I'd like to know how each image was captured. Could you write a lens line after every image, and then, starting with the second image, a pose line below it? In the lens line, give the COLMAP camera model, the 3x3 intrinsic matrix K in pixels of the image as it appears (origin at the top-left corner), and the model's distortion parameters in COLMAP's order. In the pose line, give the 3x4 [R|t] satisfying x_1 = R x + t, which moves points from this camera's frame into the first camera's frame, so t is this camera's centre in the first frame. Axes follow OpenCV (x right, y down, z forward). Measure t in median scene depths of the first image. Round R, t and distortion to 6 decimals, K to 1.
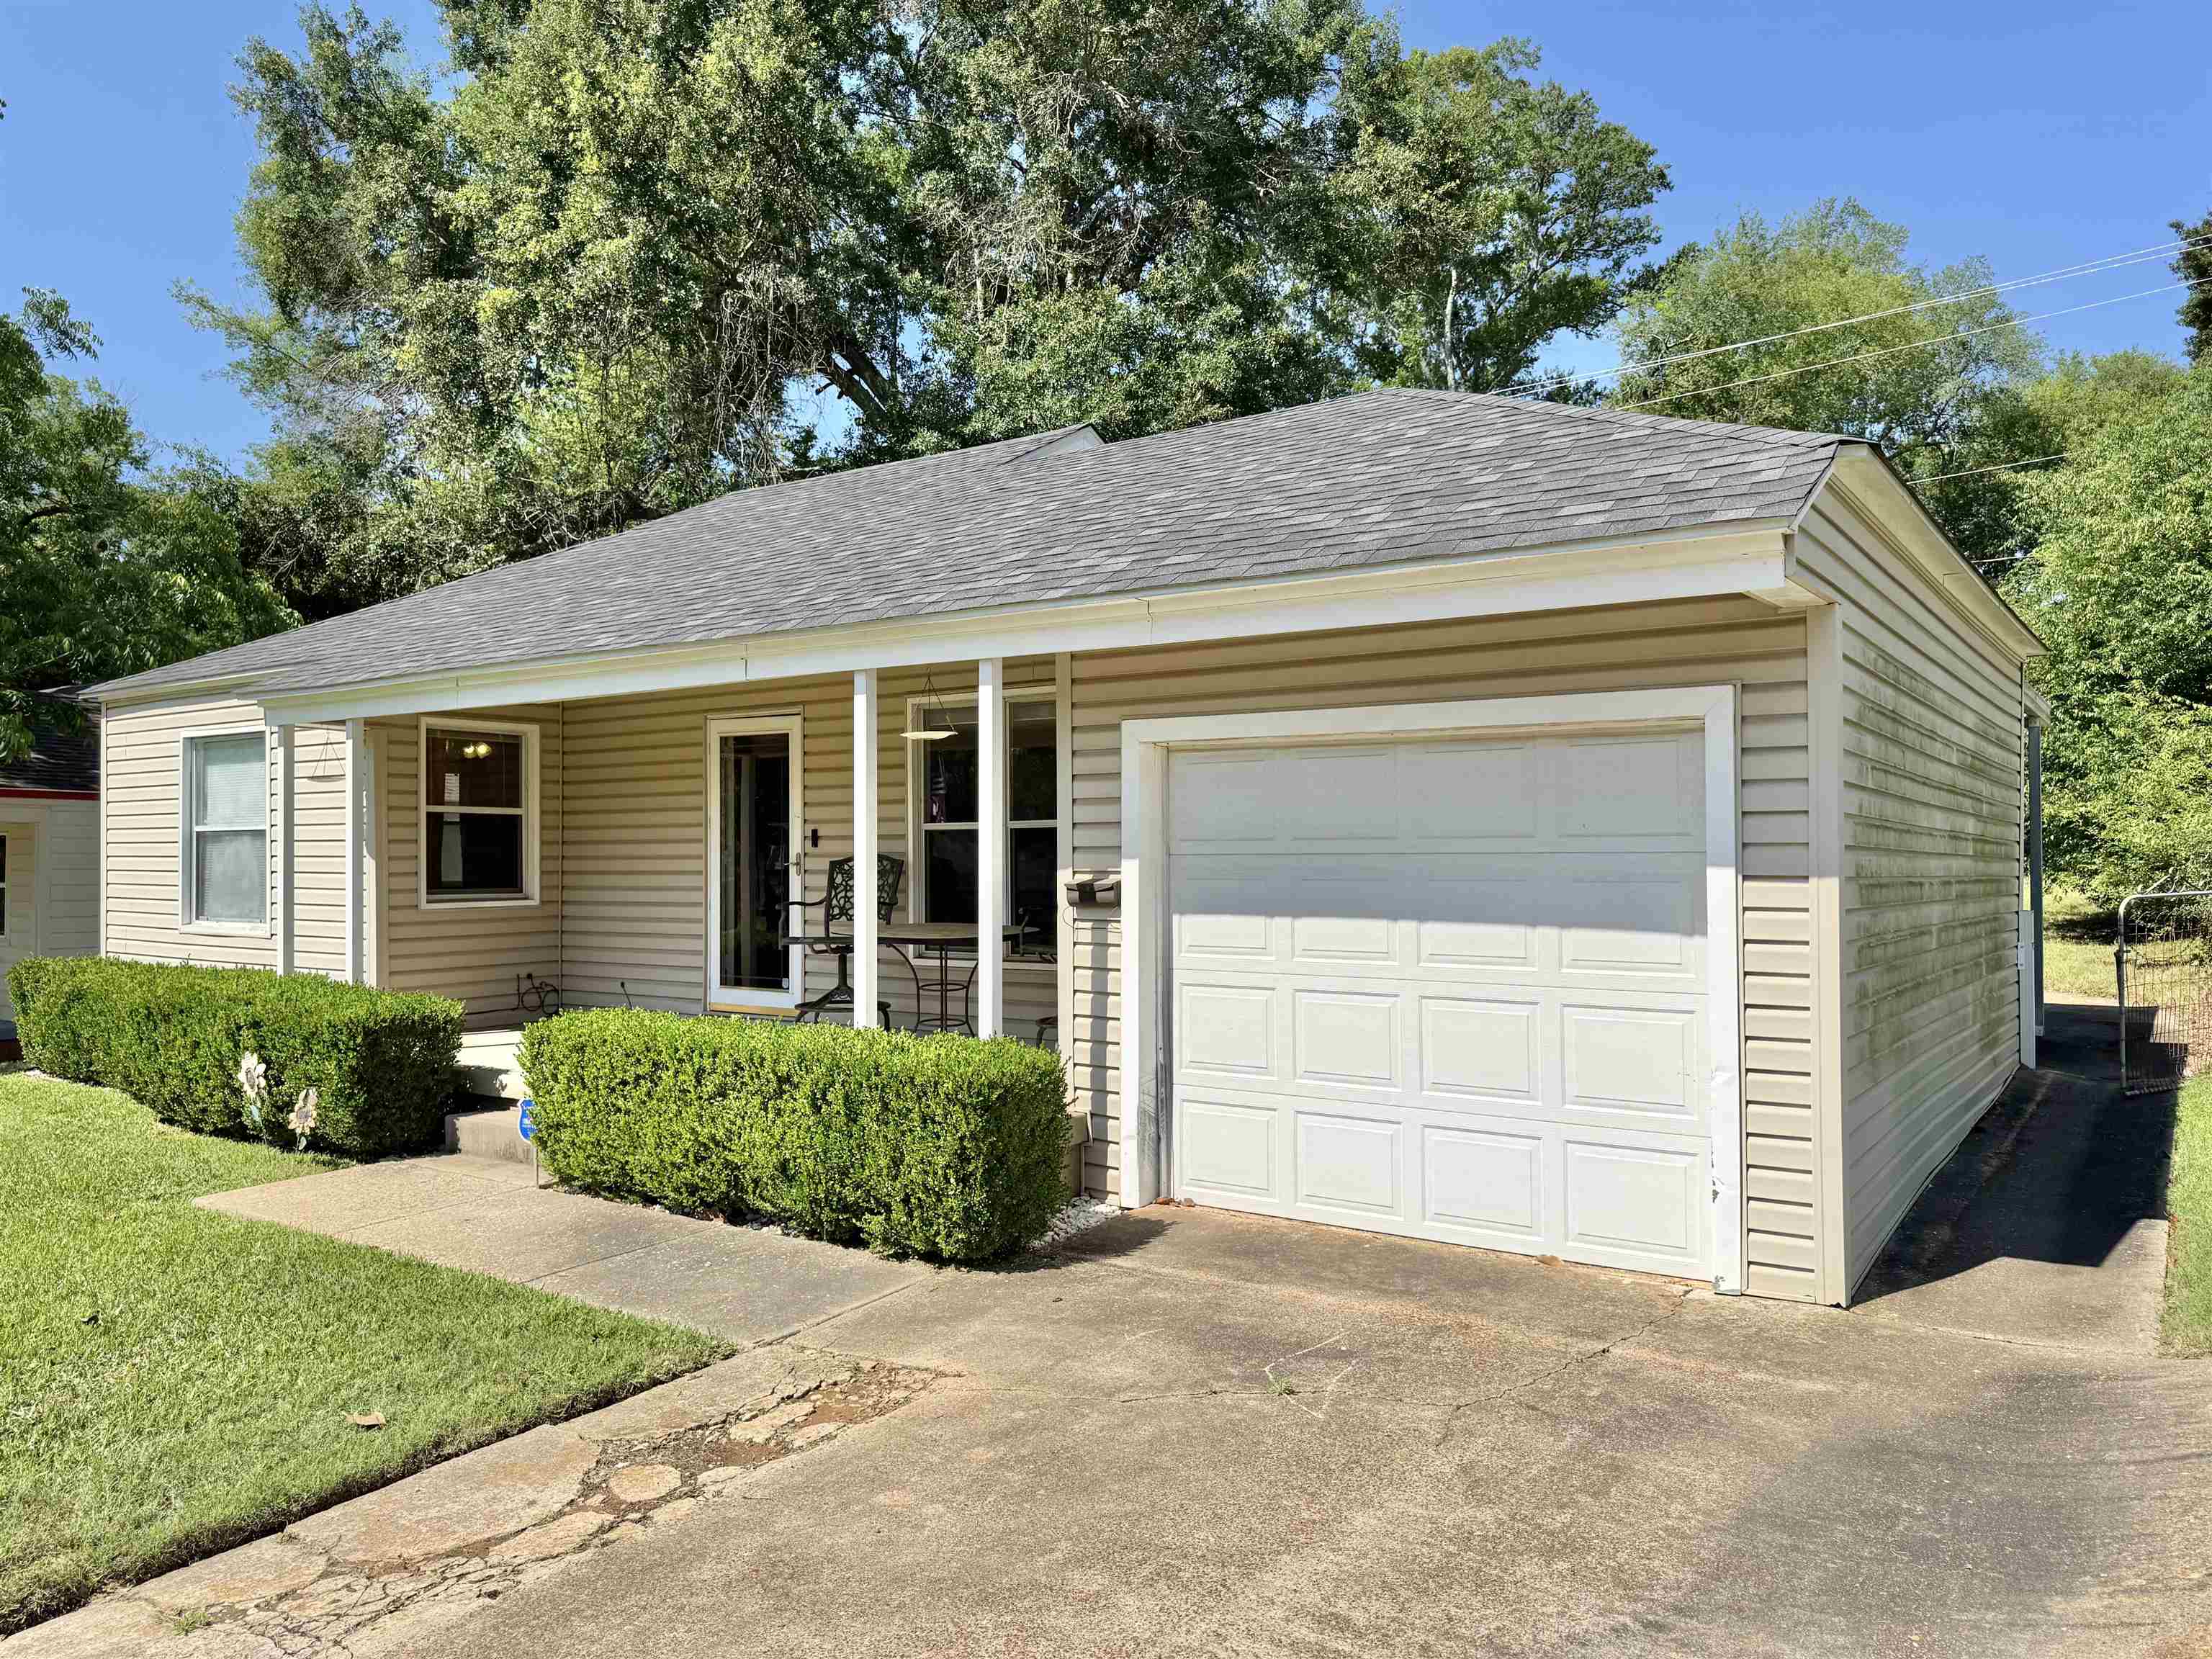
lens RADIAL K [[1557.9, 0, 1106.0], [0, 1557.9, 829.5], [0, 0, 1]] dist [0.069796, -0.095439]
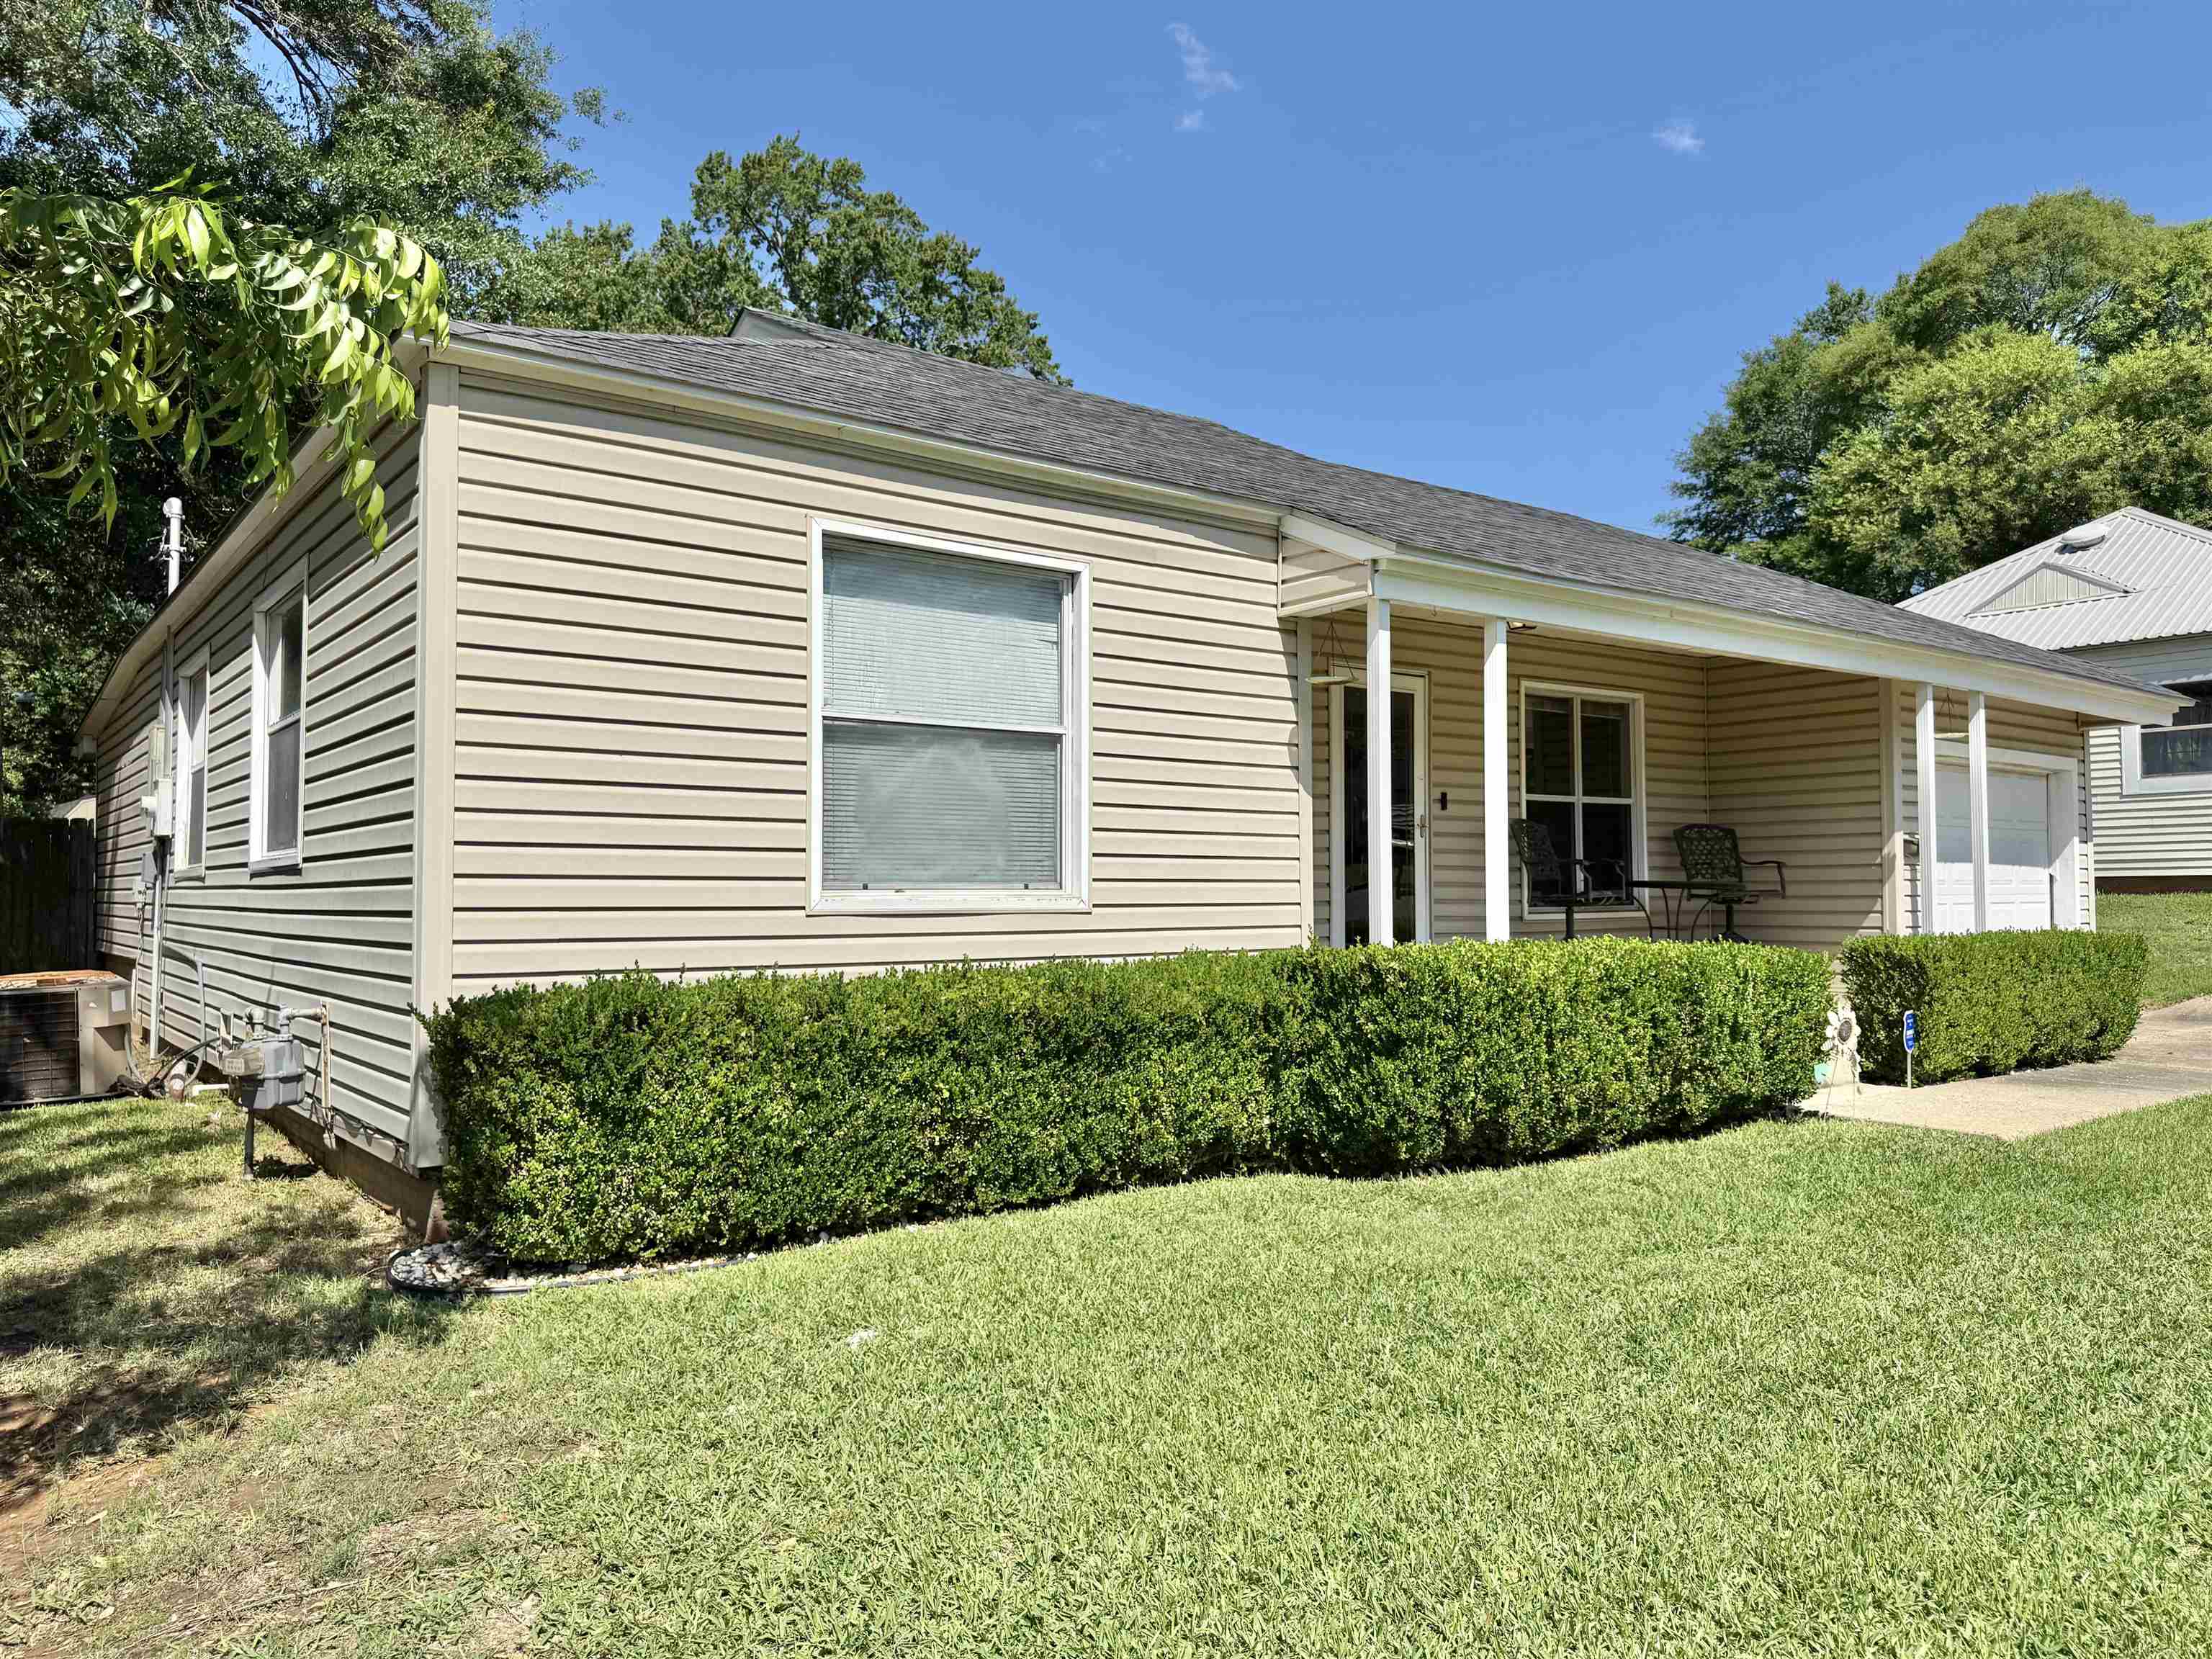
lens RADIAL K [[1557.9, 0, 1106.0], [0, 1557.9, 829.5], [0, 0, 1]] dist [0.069796, -0.095439]
pose [[0.320596, 0.042414, 0.946266, -1.224764], [-0.012475, 0.999099, -0.040556, 0.068056], [-0.947134, 0.001197, 0.320837, 0.884305]]
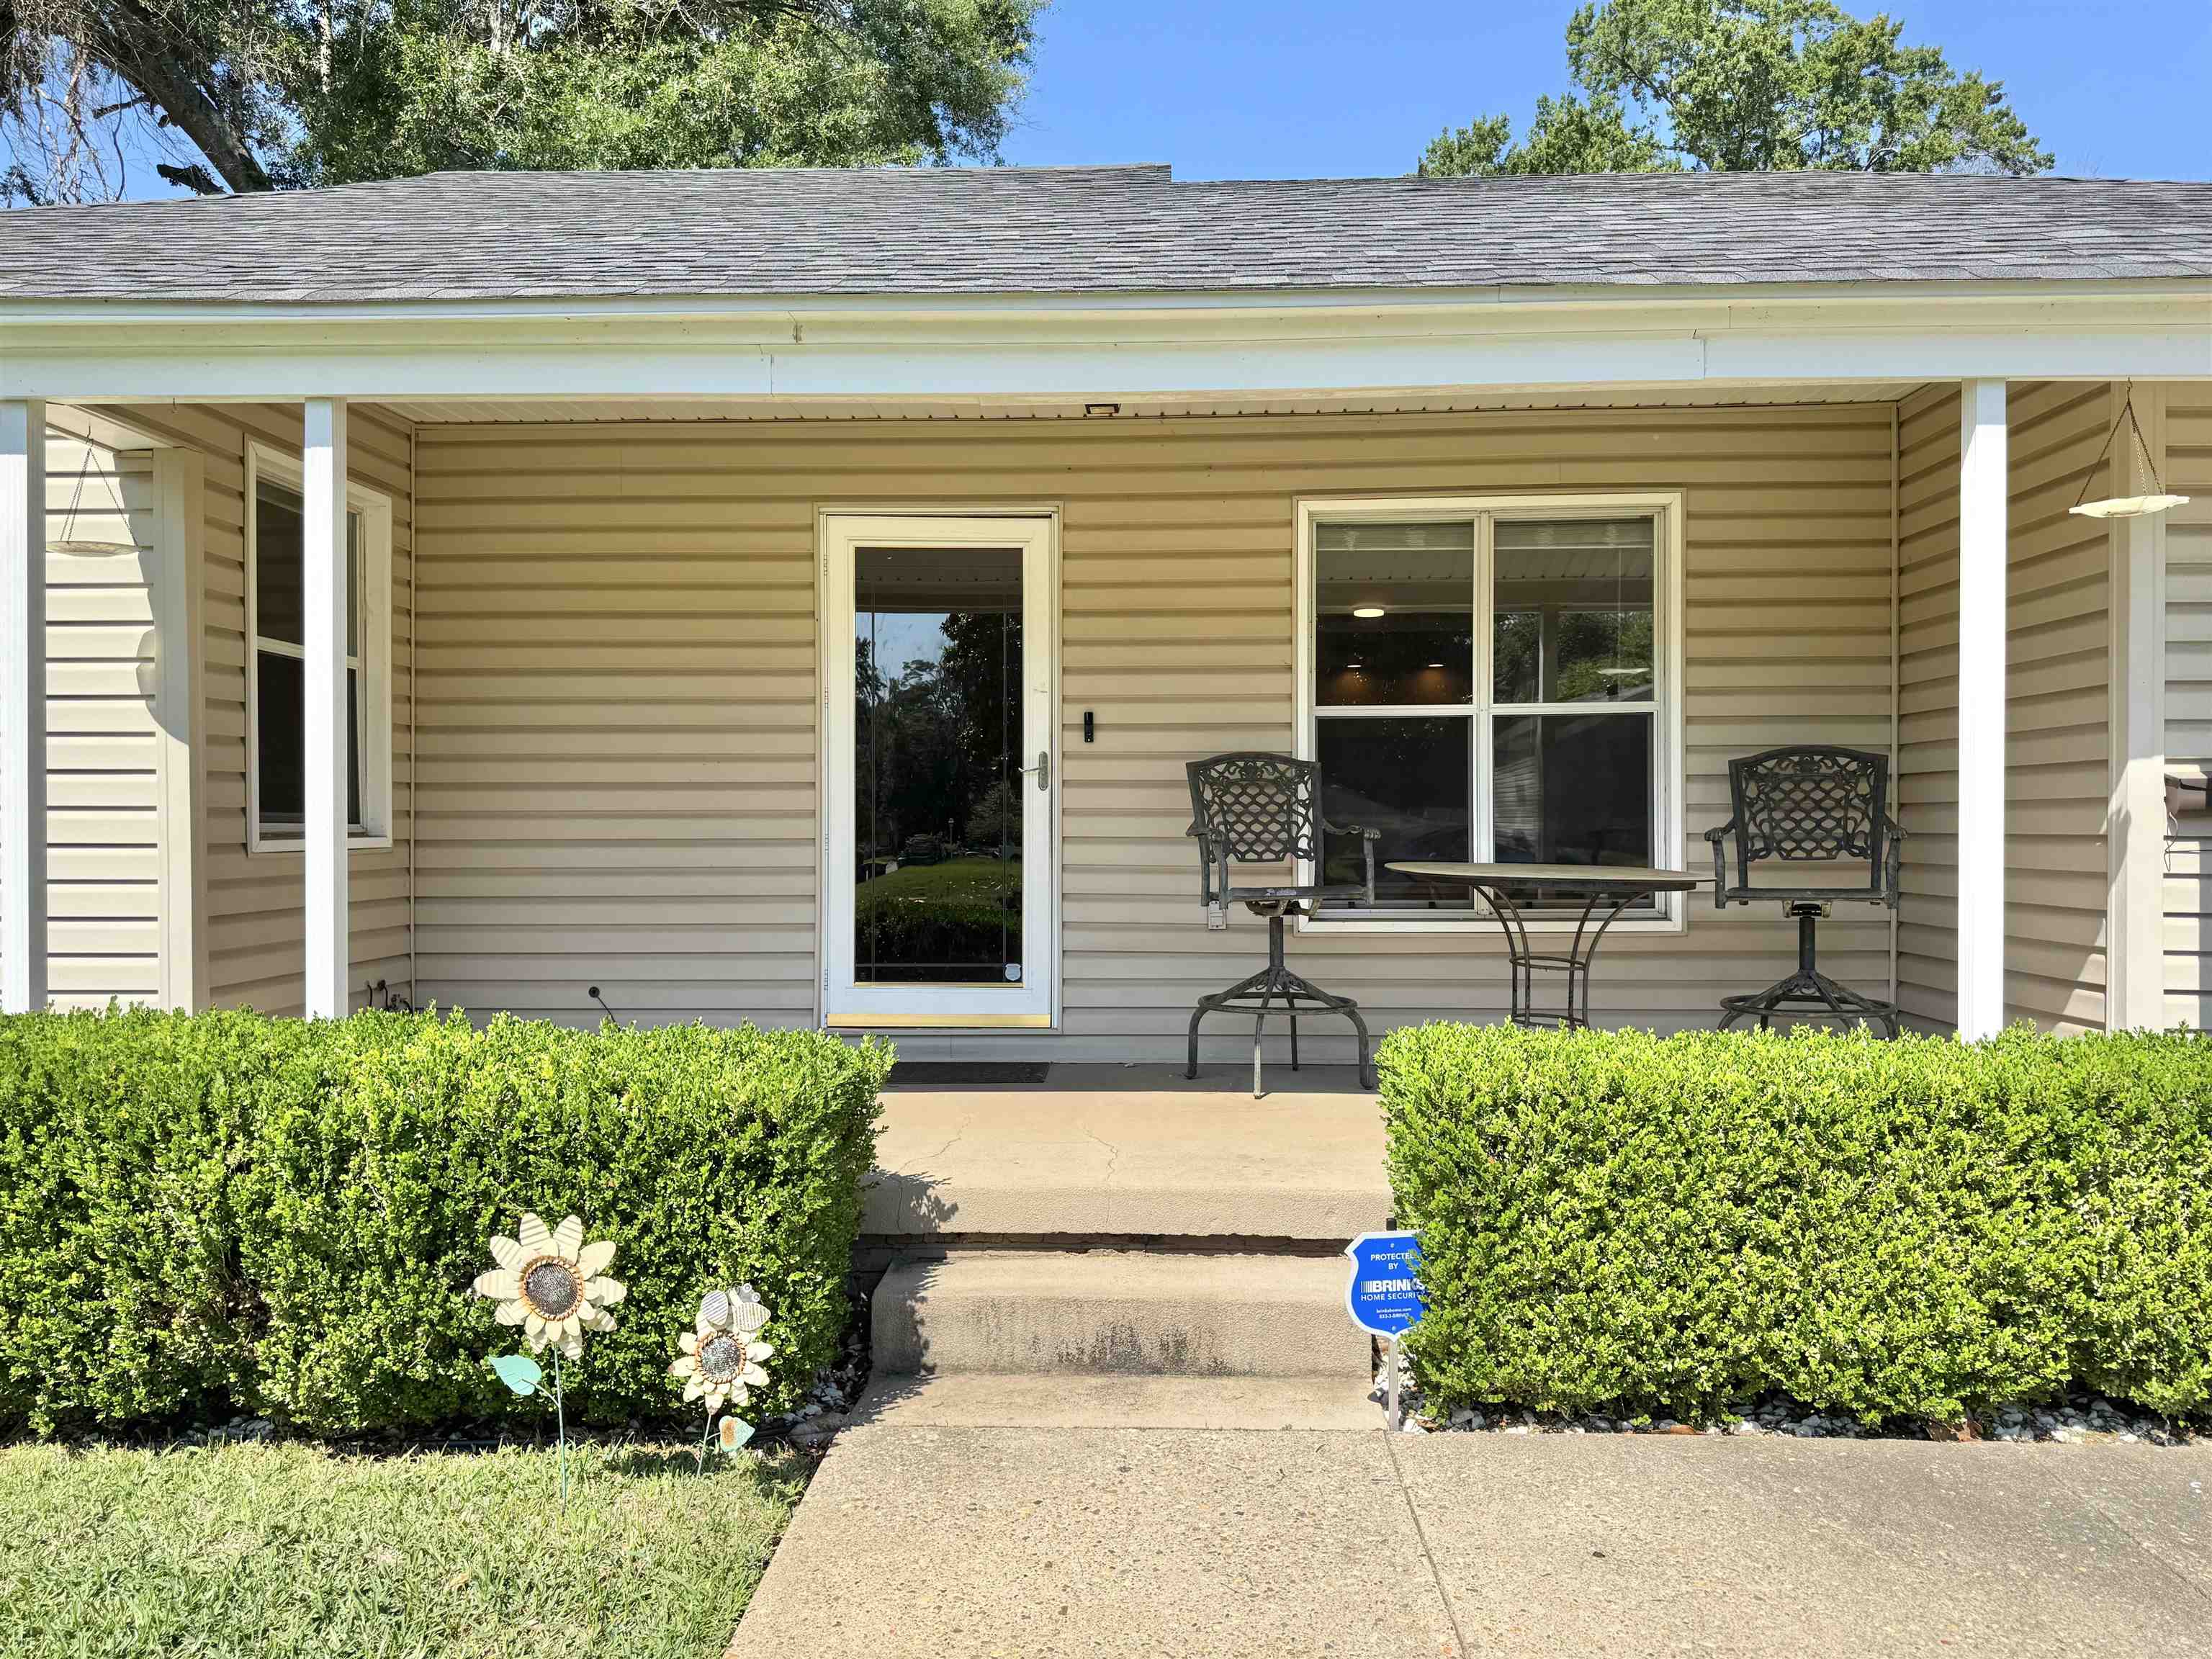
lens RADIAL K [[1557.9, 0, 1106.0], [0, 1557.9, 829.5], [0, 0, 1]] dist [0.069796, -0.095439]
pose [[0.839332, 0.001092, 0.543618, -0.507486], [-0.012196, 0.999784, 0.016822, 0.034831], [-0.543482, -0.020749, 0.839164, 0.497958]]
